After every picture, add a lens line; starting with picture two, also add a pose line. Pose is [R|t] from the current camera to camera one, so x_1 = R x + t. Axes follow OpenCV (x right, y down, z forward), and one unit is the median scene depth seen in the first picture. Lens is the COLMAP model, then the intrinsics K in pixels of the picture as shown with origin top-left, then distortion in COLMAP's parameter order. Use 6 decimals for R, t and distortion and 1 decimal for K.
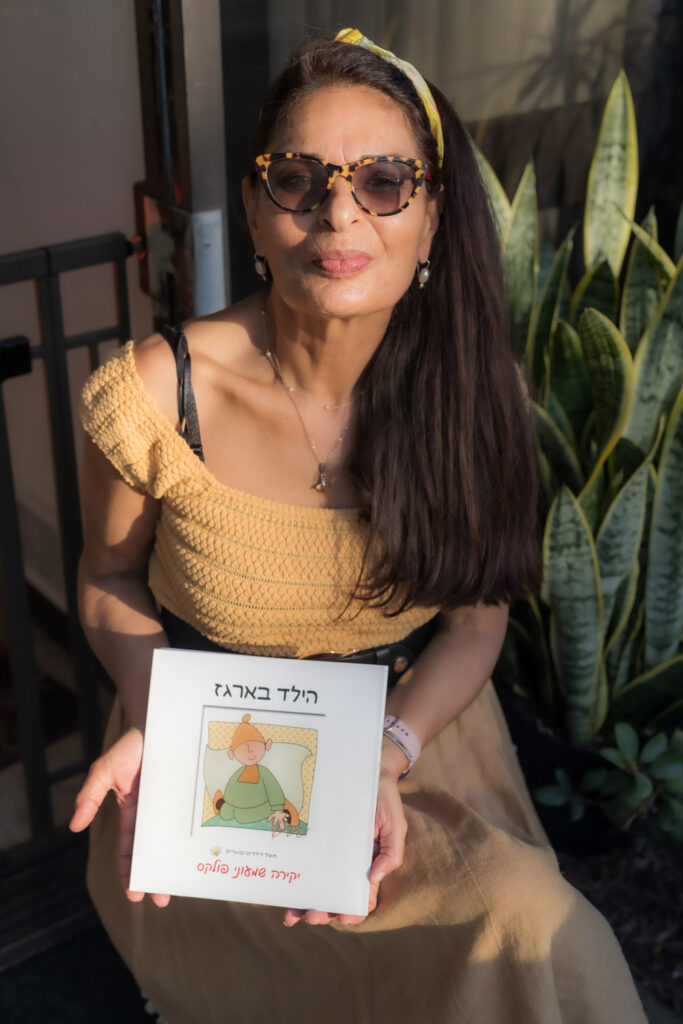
lens RADIAL K [[1448.7, 0, 341.5], [0, 1448.7, 512.0], [0, 0, 1]] dist [0.013071, -0.035332]
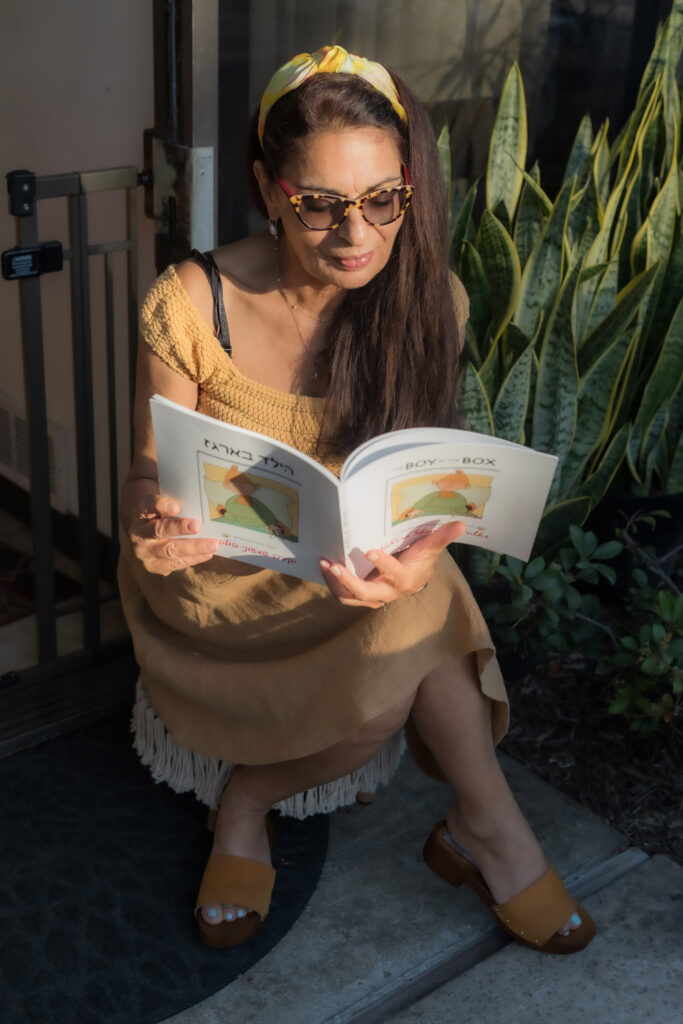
lens RADIAL K [[1448.7, 0, 341.5], [0, 1448.7, 512.0], [0, 0, 1]] dist [0.013071, -0.035332]
pose [[0.997941, 0.018012, 0.061563, -0.040275], [-0.014856, 0.998570, -0.051356, 0.182574], [-0.062400, 0.050336, 0.996781, -0.297145]]
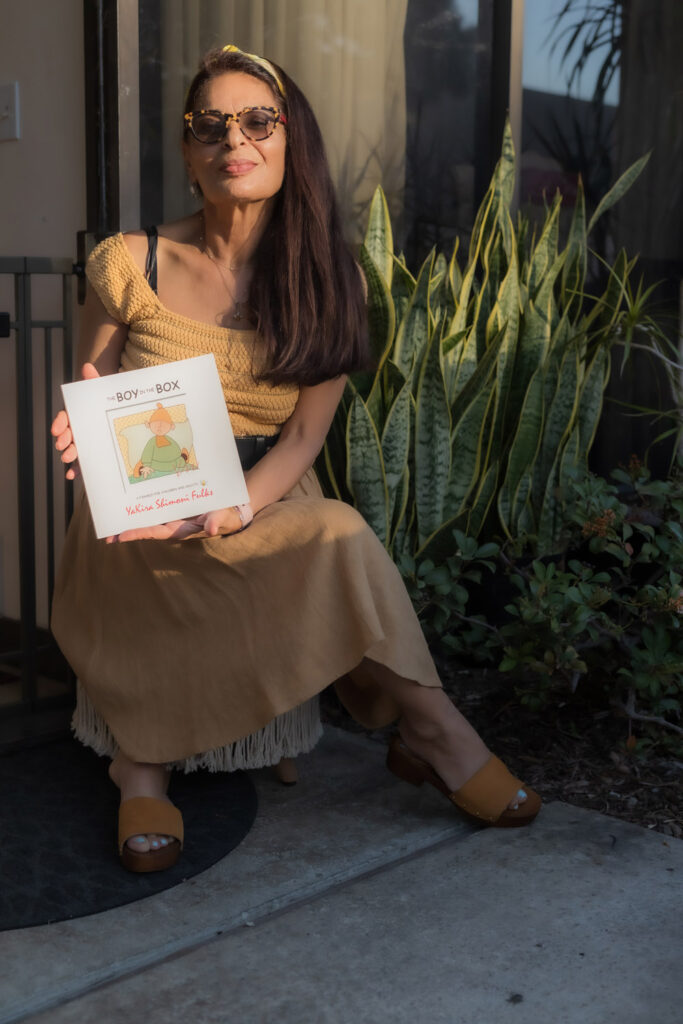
lens RADIAL K [[1448.7, 0, 341.5], [0, 1448.7, 512.0], [0, 0, 1]] dist [0.013071, -0.035332]
pose [[0.990510, -0.006191, 0.137303, -0.077450], [0.050714, 0.944956, -0.323244, 0.589787], [-0.127744, 0.327140, 0.936302, -0.416668]]
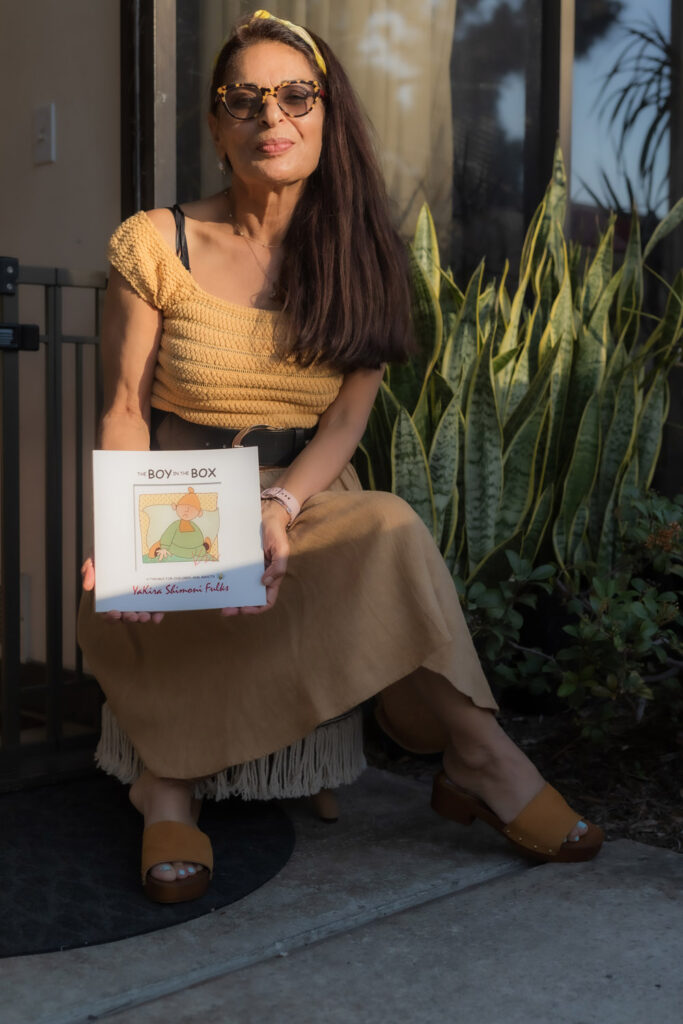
lens RADIAL K [[1448.7, 0, 341.5], [0, 1448.7, 512.0], [0, 0, 1]] dist [0.013071, -0.035332]
pose [[0.994512, 0.002860, 0.104587, -0.061865], [0.039588, 0.915019, -0.401465, 0.651129], [-0.096847, 0.403402, 0.909883, -0.294855]]
